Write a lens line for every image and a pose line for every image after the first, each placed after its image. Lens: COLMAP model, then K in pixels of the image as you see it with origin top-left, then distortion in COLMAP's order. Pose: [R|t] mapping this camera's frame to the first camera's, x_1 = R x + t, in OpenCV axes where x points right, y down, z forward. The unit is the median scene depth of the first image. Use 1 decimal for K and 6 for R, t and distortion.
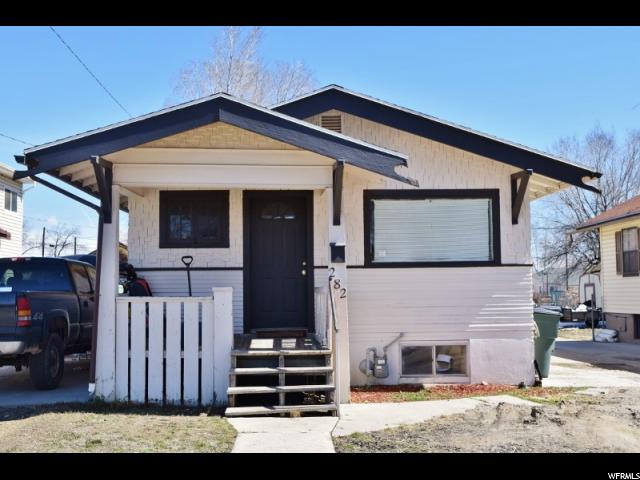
lens RADIAL K [[808.2, 0, 319.8], [0, 808.2, 241.3], [0, 0, 1]] dist [0.002994, 0.000000]
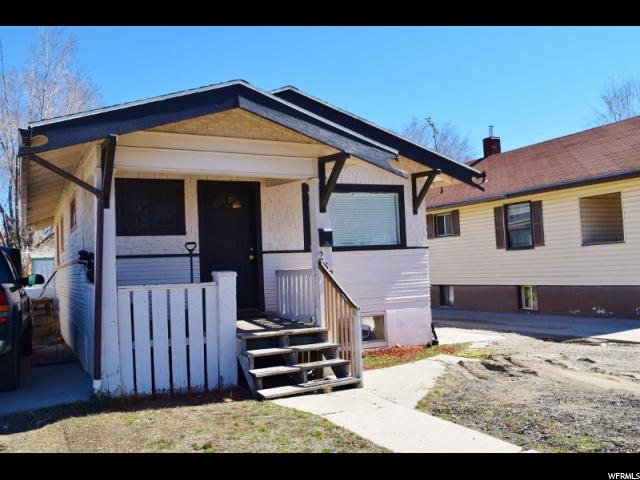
lens RADIAL K [[622.5, 0, 320.2], [0, 622.5, 237.7], [0, 0, 1]] dist [-0.007340, 0.000000]
pose [[0.914976, -0.008908, 0.403411, -0.324726], [0.007080, 0.999957, 0.006021, 0.009000], [-0.403447, -0.002653, 0.914999, 0.232367]]
